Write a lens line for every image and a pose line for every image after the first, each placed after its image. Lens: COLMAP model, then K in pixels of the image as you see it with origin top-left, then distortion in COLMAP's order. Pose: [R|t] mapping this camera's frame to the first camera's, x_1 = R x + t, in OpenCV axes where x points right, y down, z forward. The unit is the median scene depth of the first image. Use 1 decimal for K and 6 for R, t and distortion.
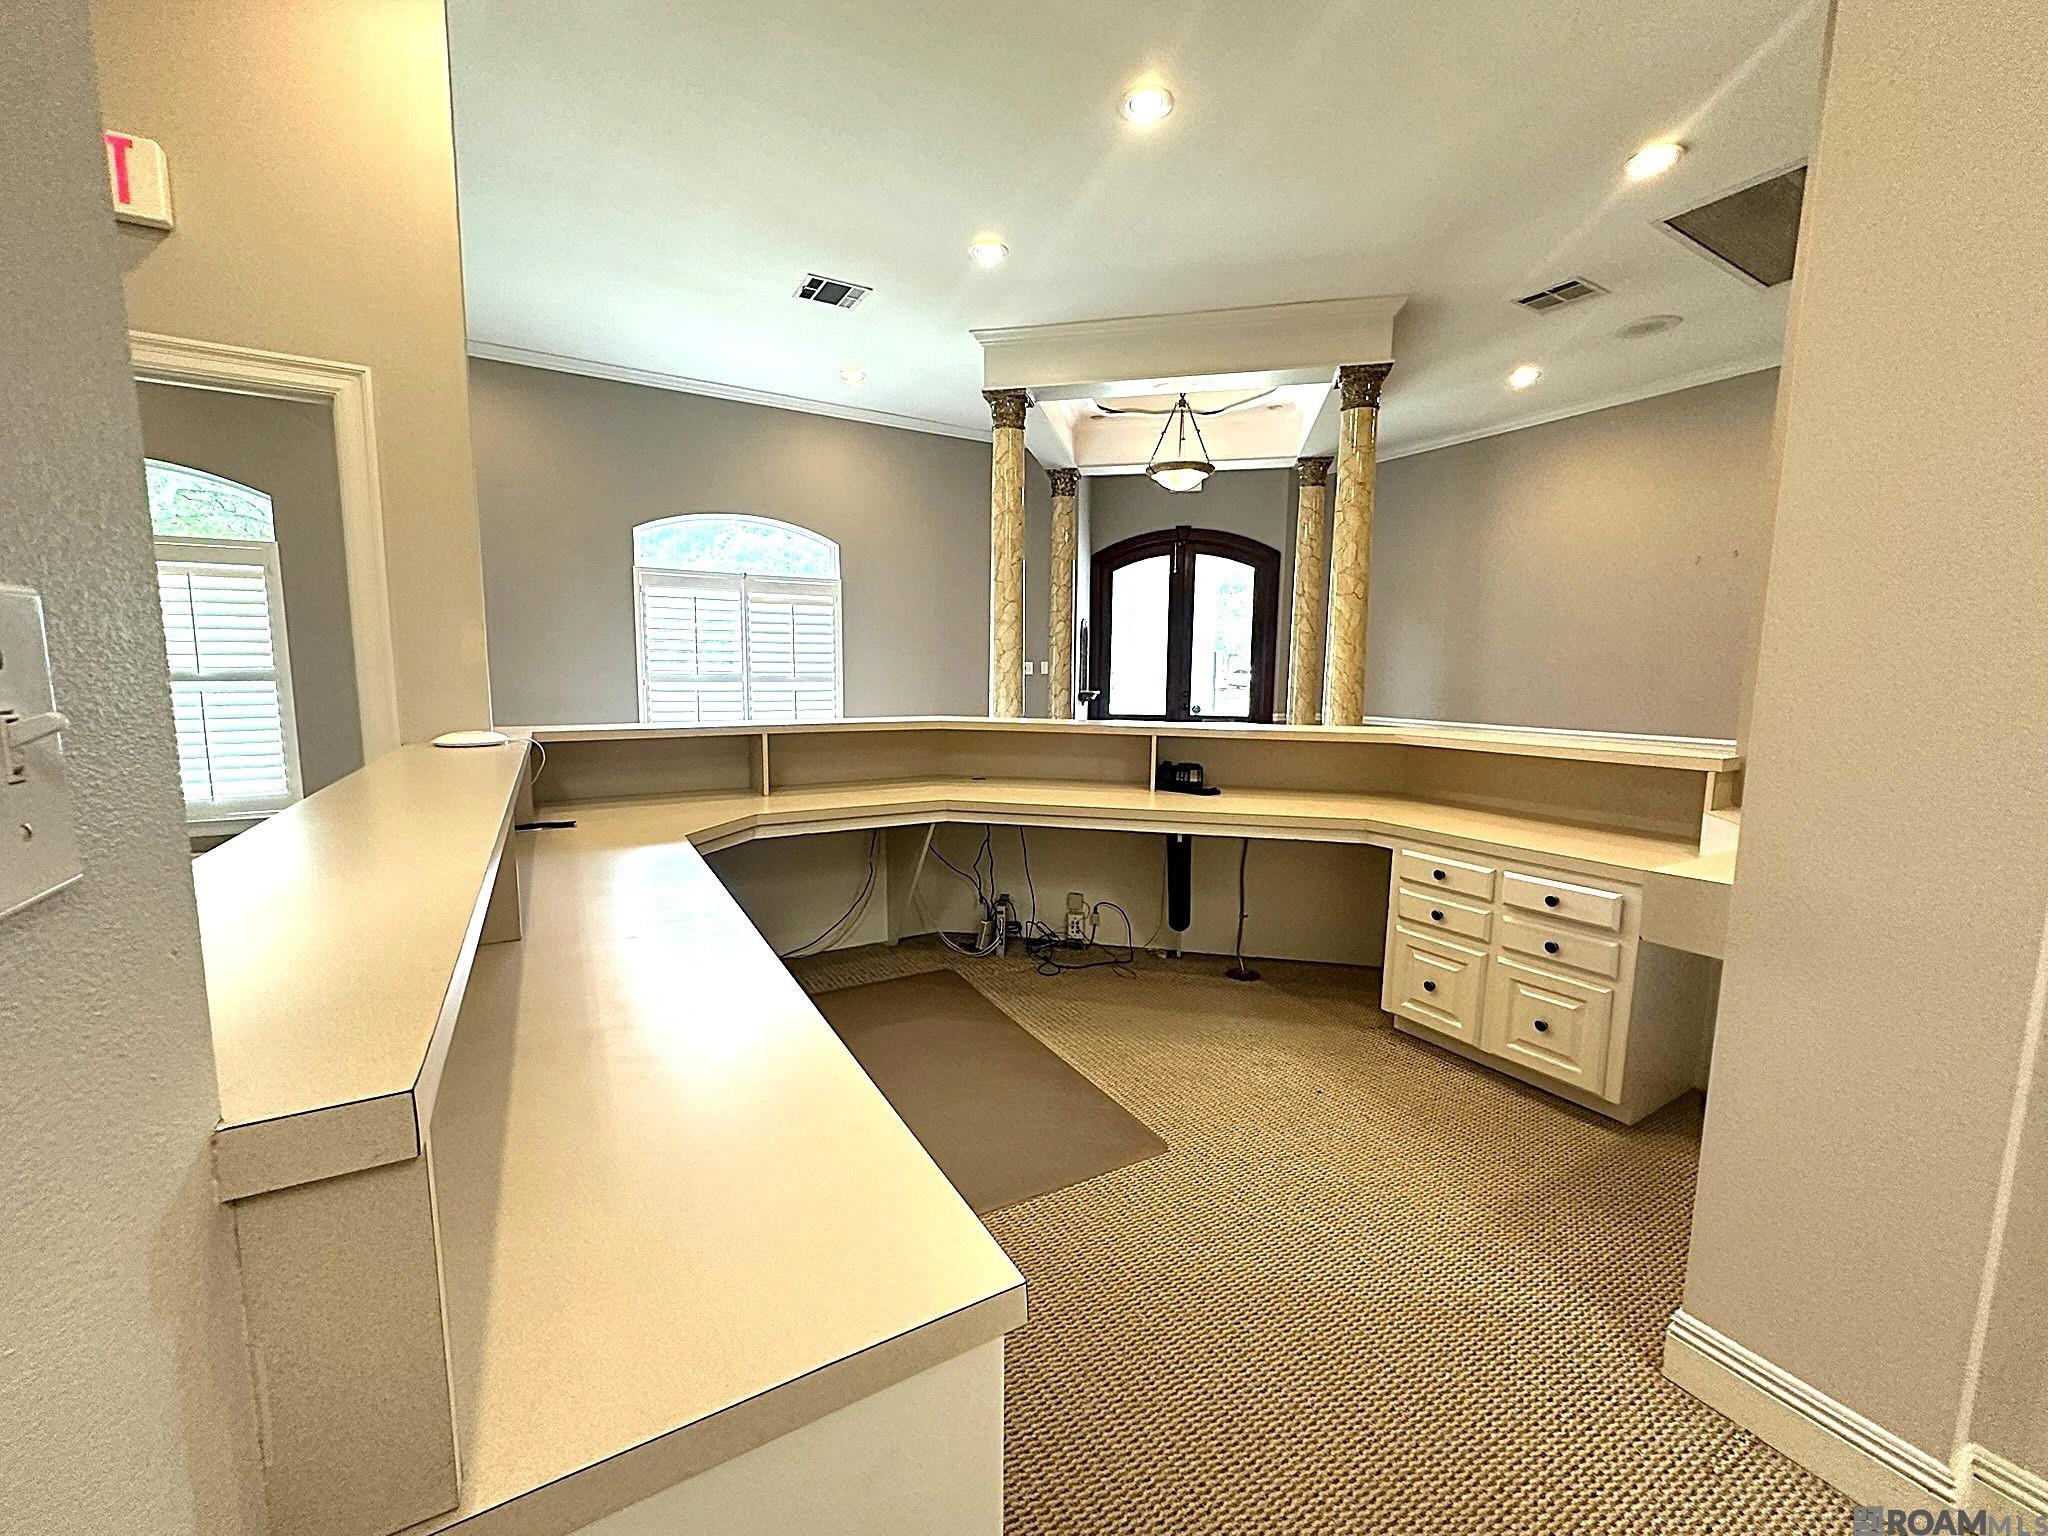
lens RADIAL K [[811.0, 0, 1019.1], [0, 811.0, 766.7], [0, 0, 1]] dist [-0.000224, 0.001206]
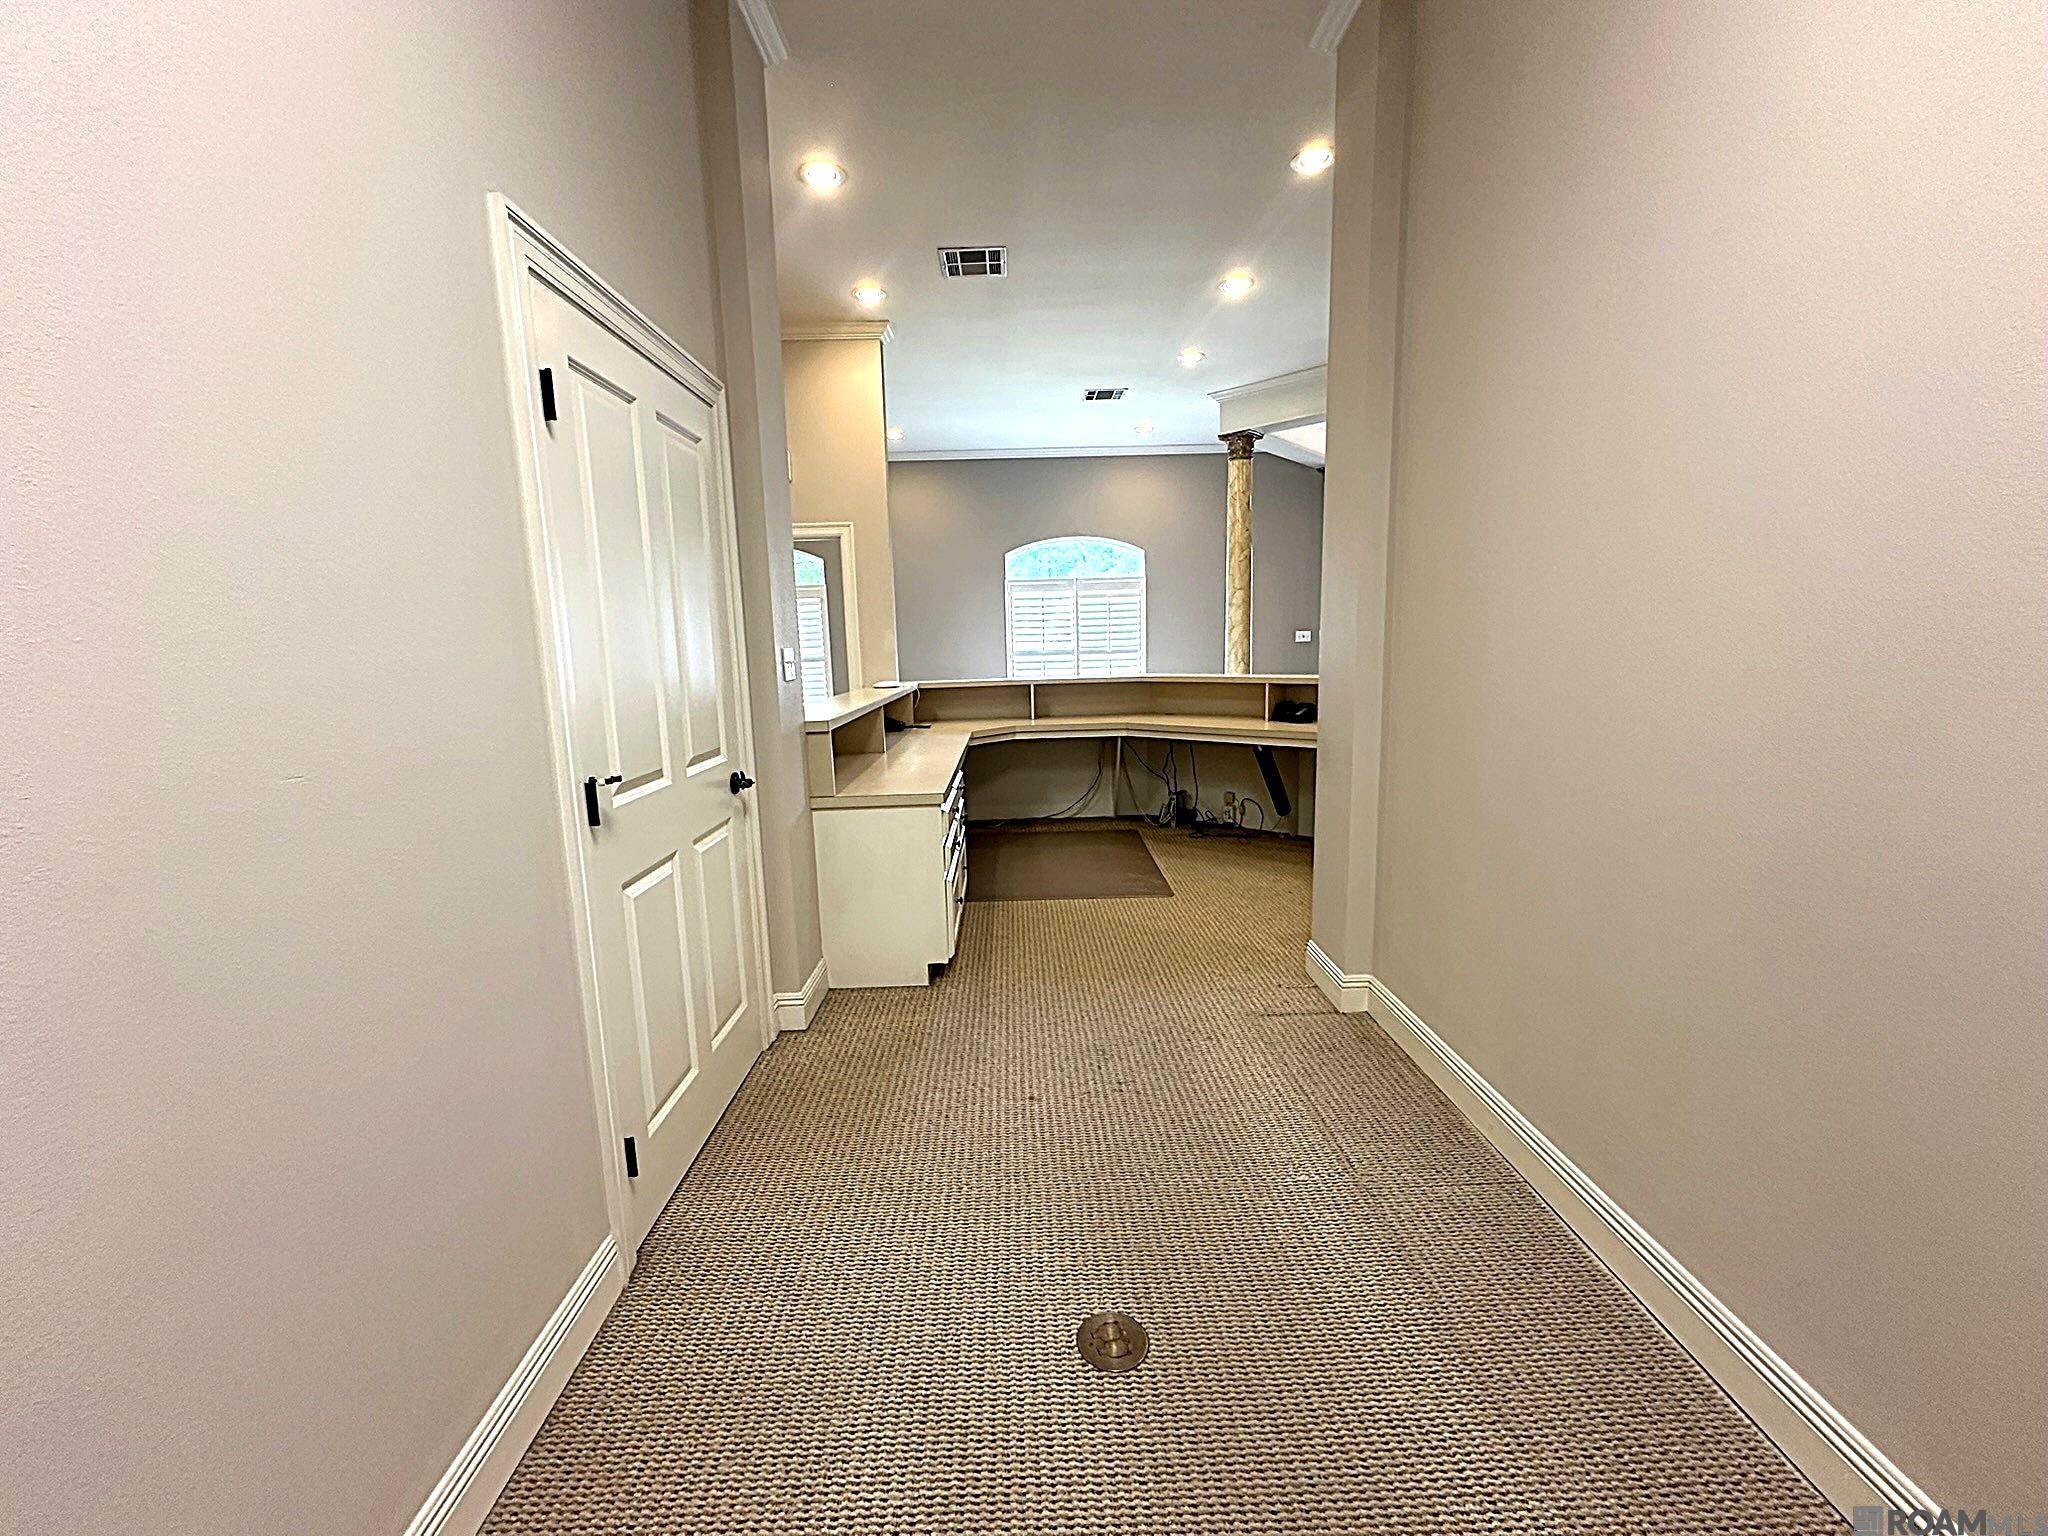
lens RADIAL K [[811.0, 0, 1027.6], [0, 811.0, 759.7], [0, 0, 1]] dist [-0.000224, 0.001206]
pose [[0.876278, 0.032370, -0.480718, 0.405967], [-0.019384, 0.999301, 0.031955, 0.051349], [0.481417, -0.018683, 0.876293, -0.419964]]
